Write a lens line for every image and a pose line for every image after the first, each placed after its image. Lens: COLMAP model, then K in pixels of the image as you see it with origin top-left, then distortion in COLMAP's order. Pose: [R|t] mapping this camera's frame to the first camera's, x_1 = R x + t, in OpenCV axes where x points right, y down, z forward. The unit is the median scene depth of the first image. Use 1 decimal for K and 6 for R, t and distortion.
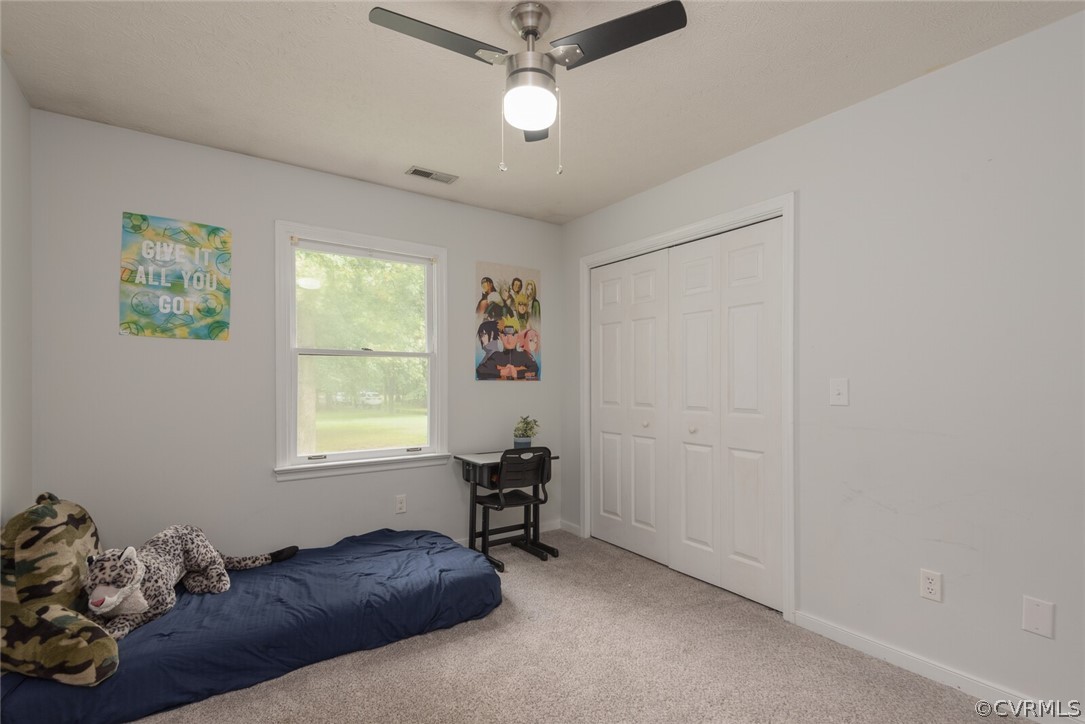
lens RADIAL K [[508.3, 0, 541.7], [0, 508.3, 380.7], [0, 0, 1]] dist [0.056304, -0.038011]
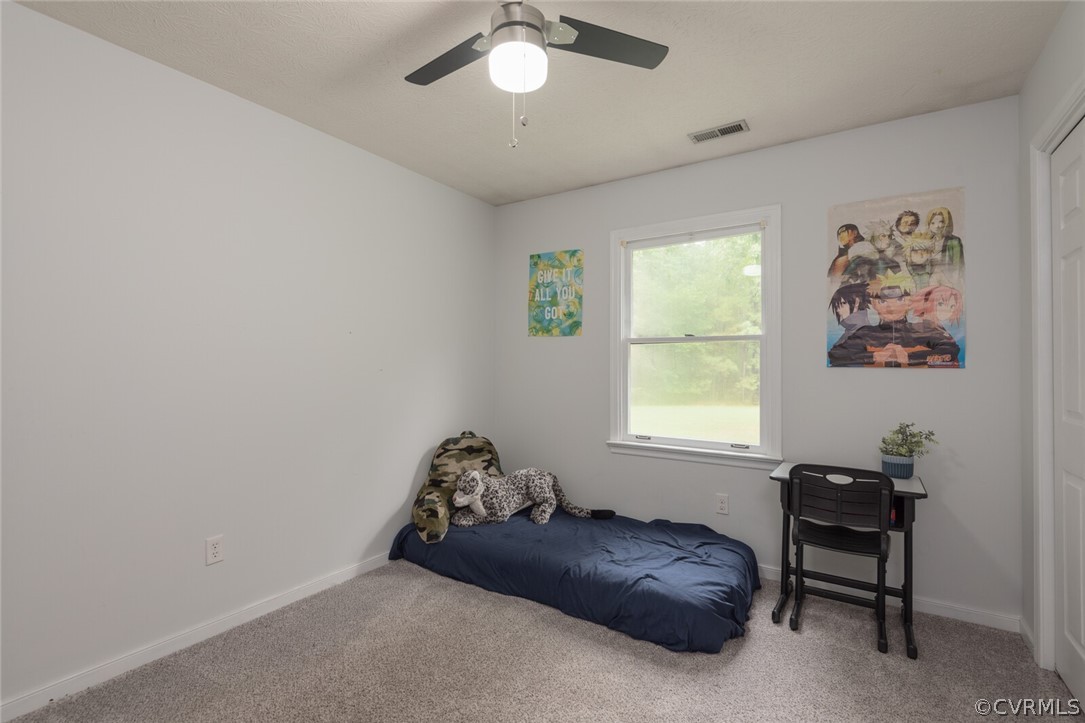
lens RADIAL K [[501.2, 0, 553.2], [0, 501.2, 363.4], [0, 0, 1]] dist [0.038549, -0.023513]
pose [[0.383911, -0.004912, -0.923357, 0.439826], [-0.005109, 0.999959, -0.007443, 0.001102], [0.923356, 0.007575, 0.383871, 0.384690]]
